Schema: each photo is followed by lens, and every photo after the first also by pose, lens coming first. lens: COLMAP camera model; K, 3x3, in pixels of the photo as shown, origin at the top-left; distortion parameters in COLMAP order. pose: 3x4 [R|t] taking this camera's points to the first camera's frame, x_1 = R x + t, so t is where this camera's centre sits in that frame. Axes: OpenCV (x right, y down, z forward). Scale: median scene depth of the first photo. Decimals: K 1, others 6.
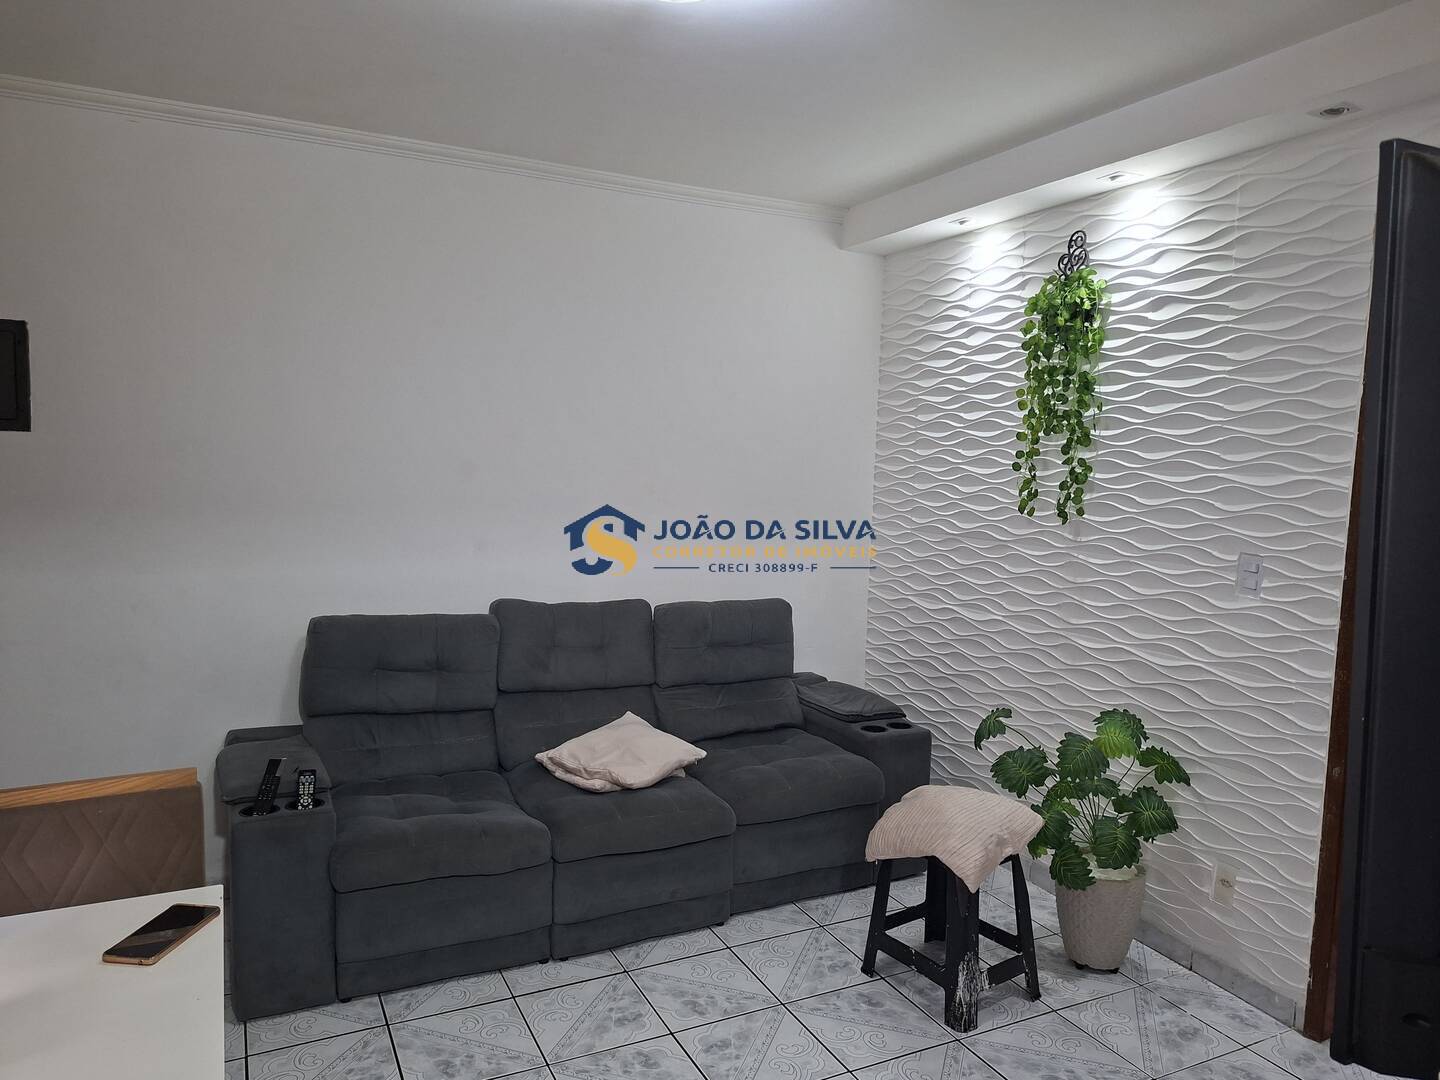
lens RADIAL K [[990.7, 0, 720.9], [0, 990.7, 544.5], [0, 0, 1]] dist [0.091542, -0.110836]
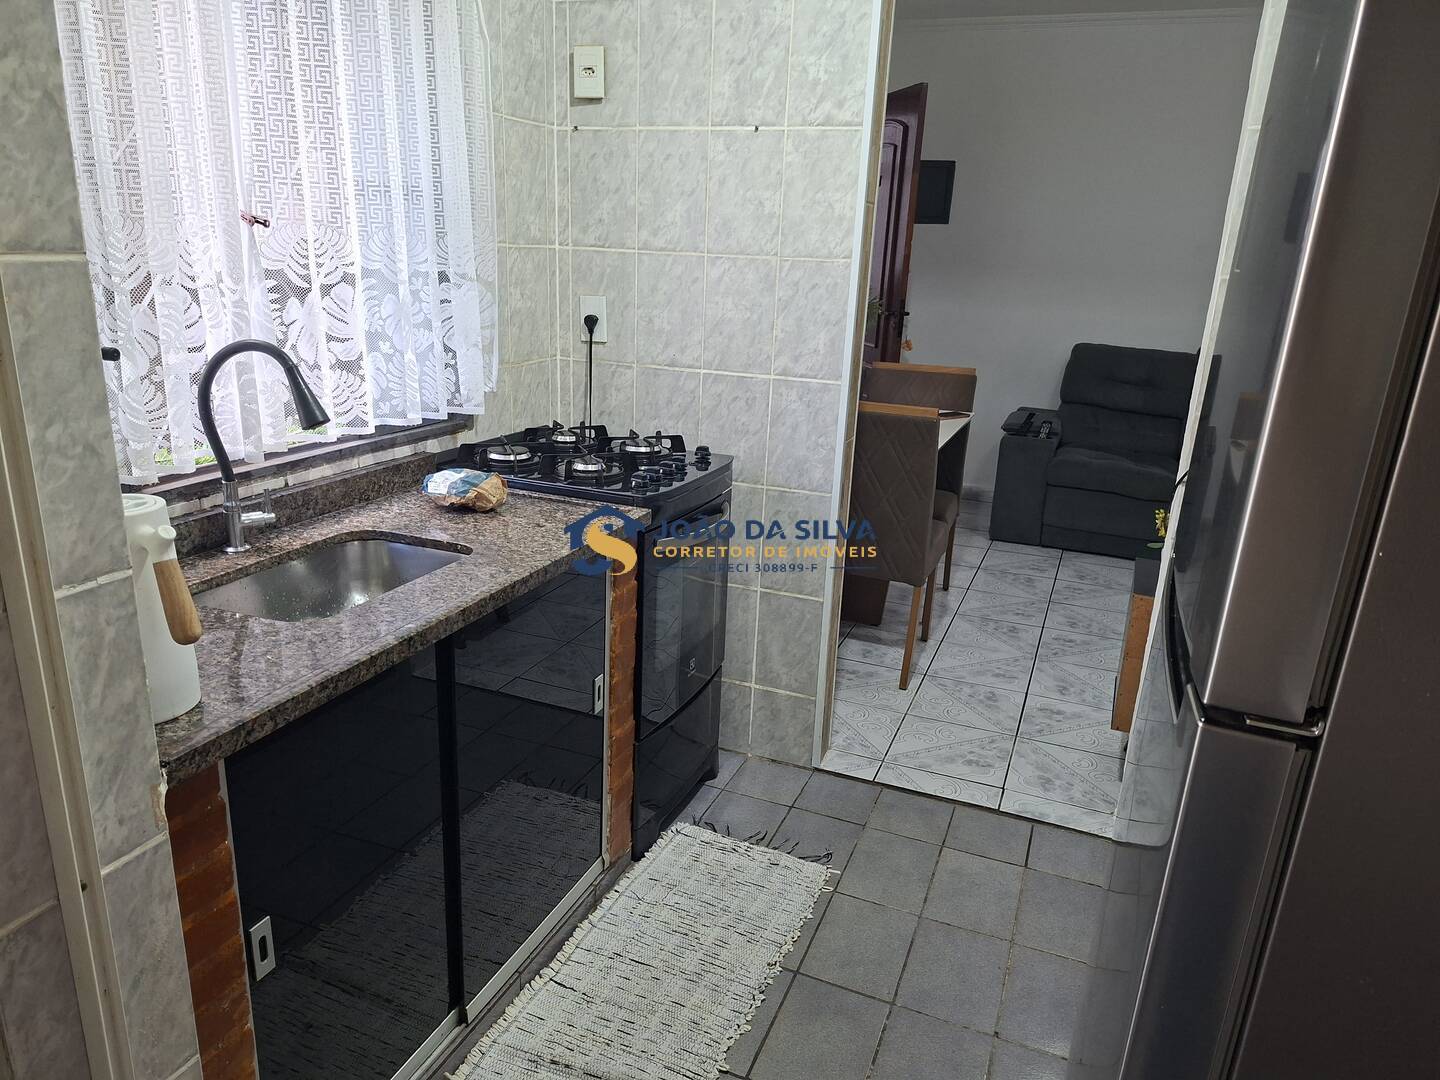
lens RADIAL K [[990.7, 0, 706.1], [0, 990.7, 549.8], [0, 0, 1]] dist [0.091542, -0.110836]
pose [[0.679837, 0.239757, -0.693064, 0.416534], [-0.103926, 0.967008, 0.232583, 0.089773], [0.725962, -0.086091, 0.682325, -0.603303]]
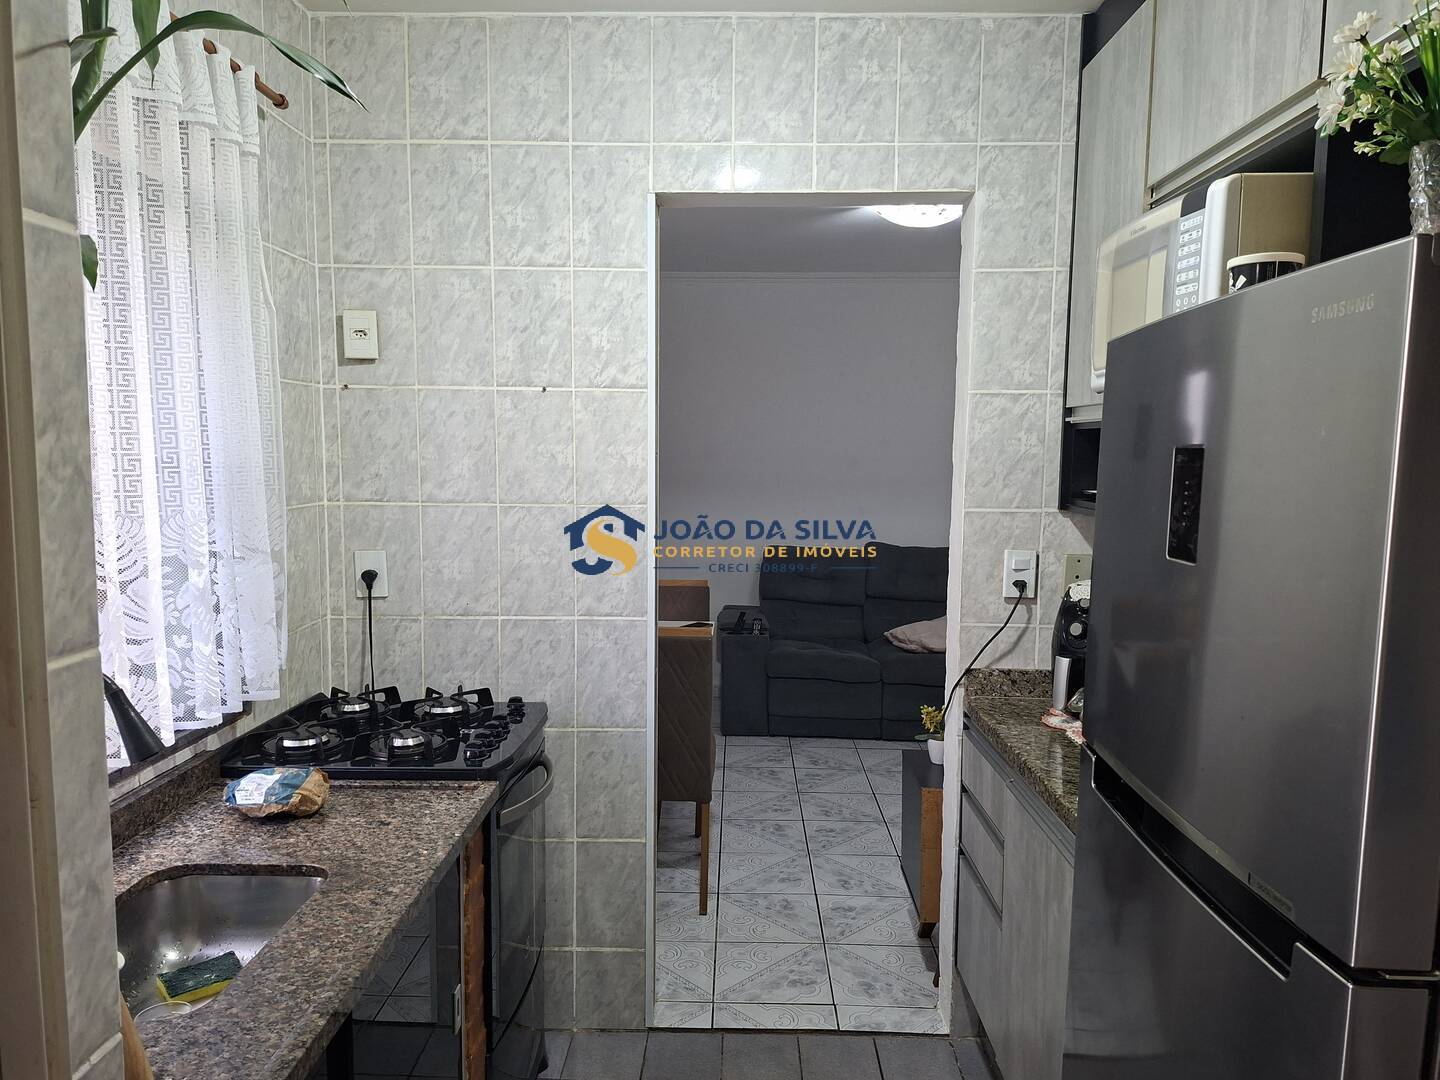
lens RADIAL K [[990.7, 0, 710.7], [0, 990.7, 540.8], [0, 0, 1]] dist [0.091542, -0.110836]
pose [[0.894957, 0.044643, -0.443914, 0.311208], [-0.045622, 0.998923, 0.008482, 0.061106], [0.443815, 0.012661, 0.896029, -0.674417]]
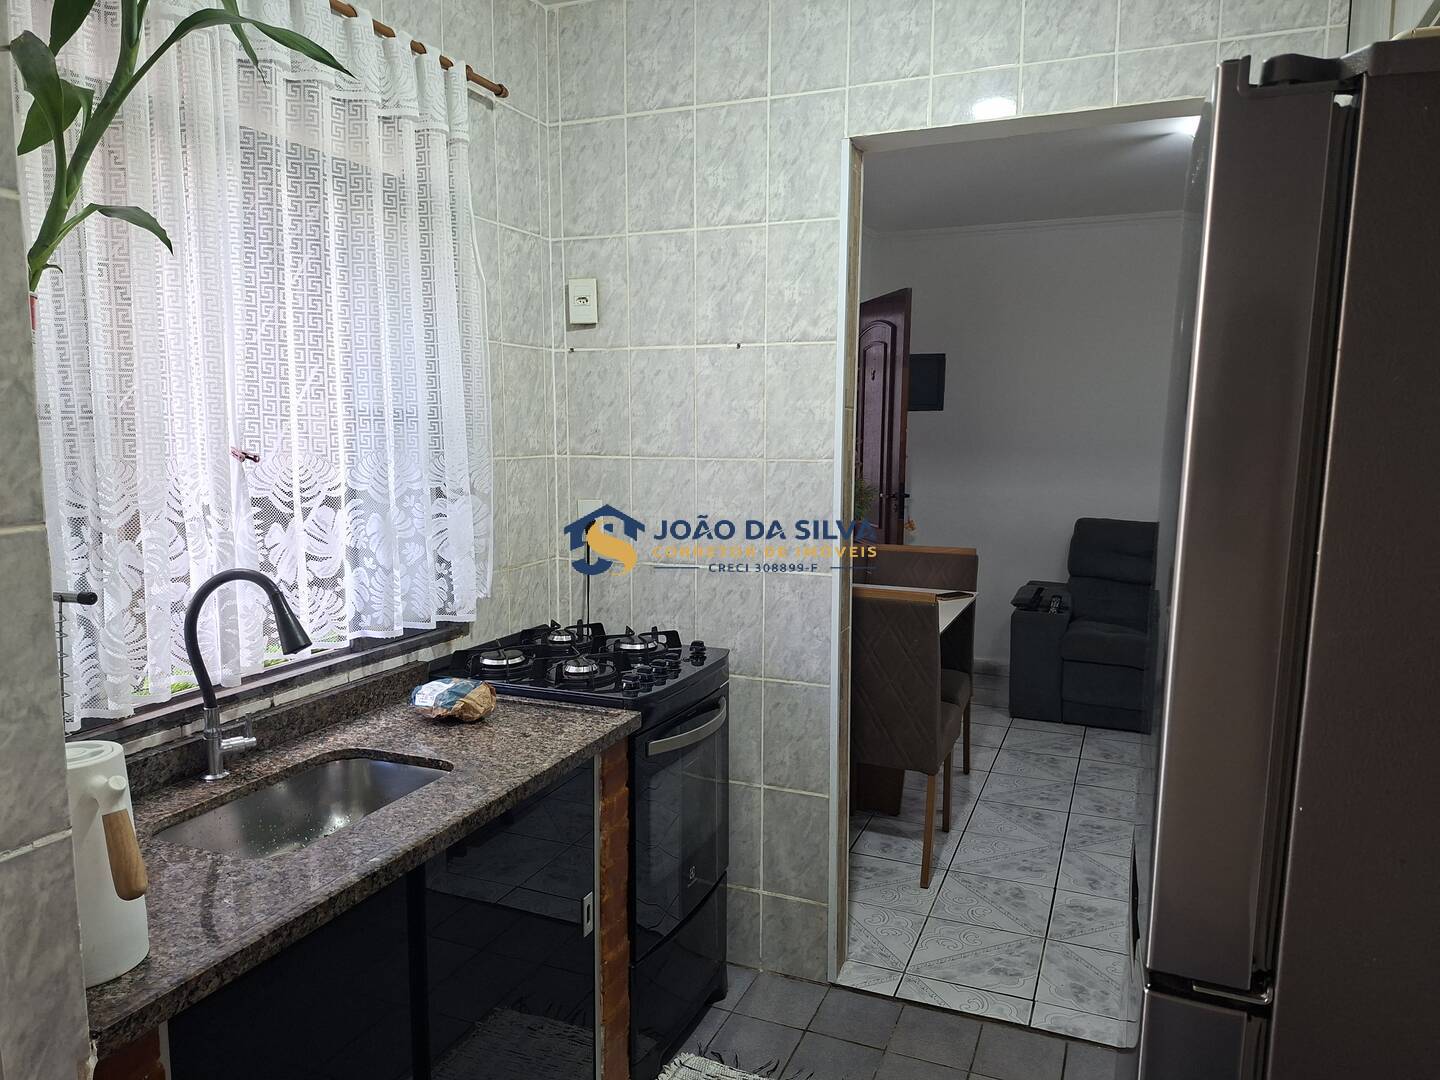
lens RADIAL K [[990.7, 0, 716.4], [0, 990.7, 538.5], [0, 0, 1]] dist [0.091542, -0.110836]
pose [[0.673660, 0.085370, -0.734094, 0.431380], [-0.069175, 0.996229, 0.052374, 0.068953], [0.735797, 0.015499, 0.677025, -0.584953]]
